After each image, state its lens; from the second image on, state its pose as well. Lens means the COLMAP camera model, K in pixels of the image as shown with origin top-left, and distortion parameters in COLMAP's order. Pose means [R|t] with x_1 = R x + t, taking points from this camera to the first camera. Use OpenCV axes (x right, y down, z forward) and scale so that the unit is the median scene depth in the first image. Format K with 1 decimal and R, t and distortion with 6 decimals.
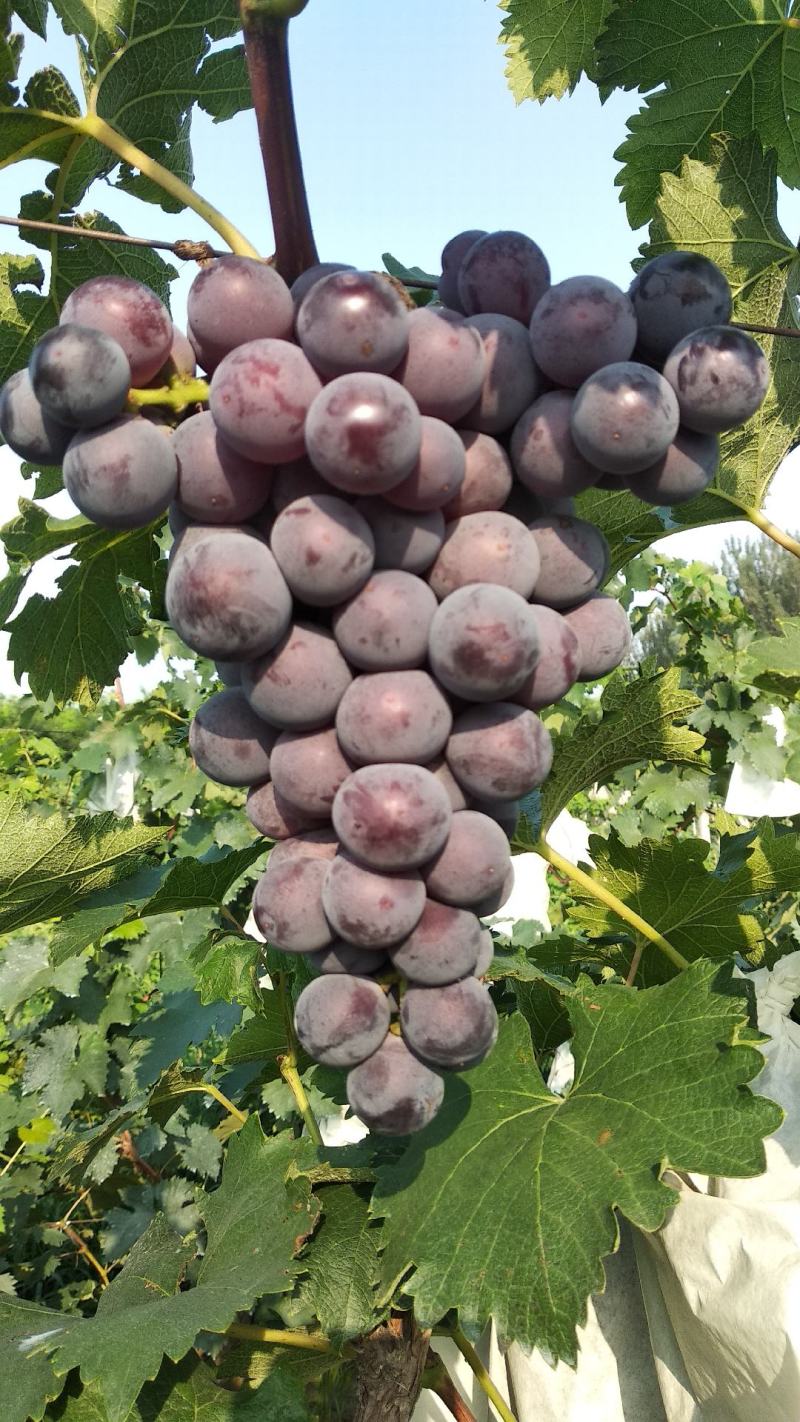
lens RADIAL K [[1087.0, 0, 268.6], [0, 1087.0, 716.5], [0, 0, 1]] dist [0.080877, -0.174295]
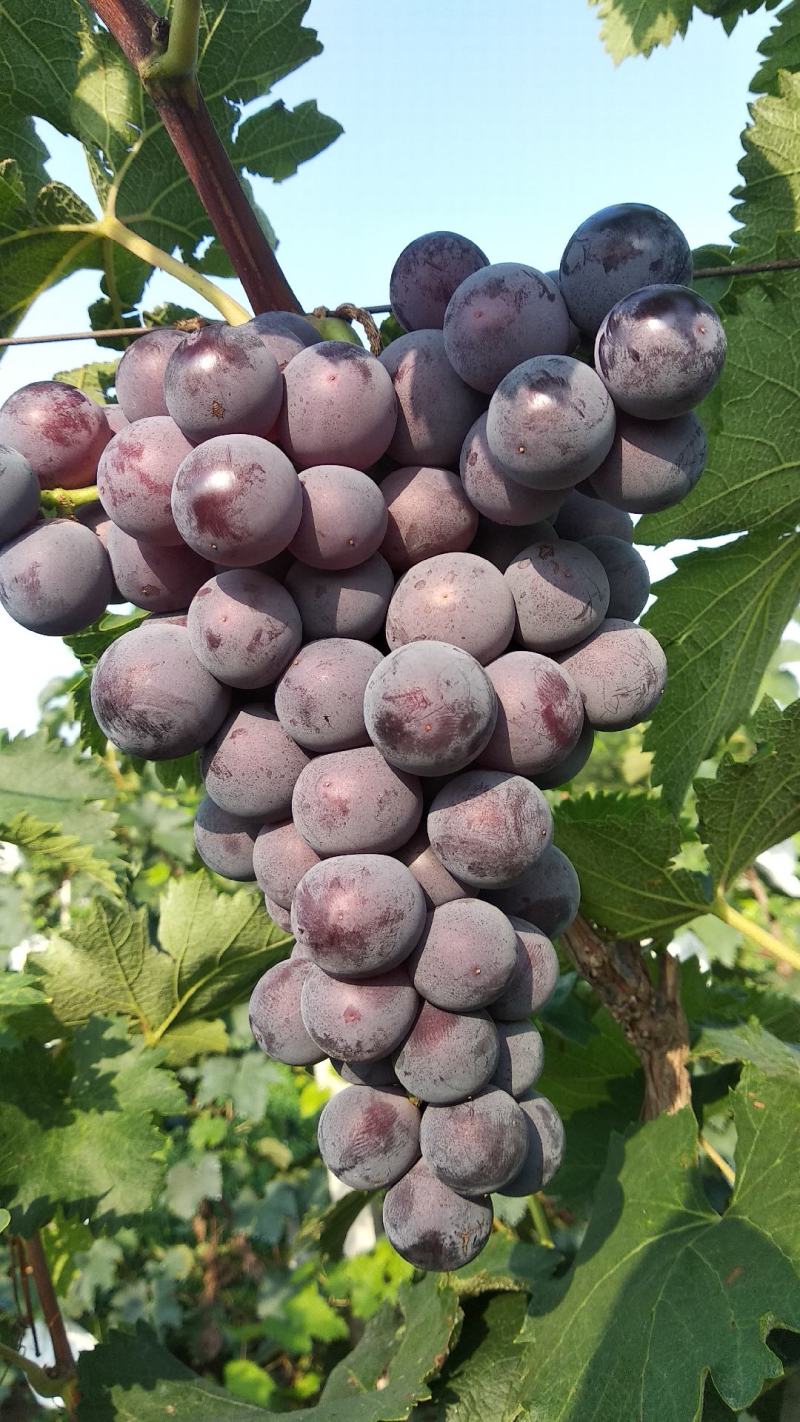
lens RADIAL K [[1059.8, 0, 400.0], [0, 1059.8, 711.0], [0, 0, 1]] dist [0.041197, -0.102139]
pose [[0.937641, -0.109298, -0.329976, 0.441261], [0.101983, 0.994003, -0.039454, -0.033968], [0.332310, 0.003342, 0.943164, 0.197291]]
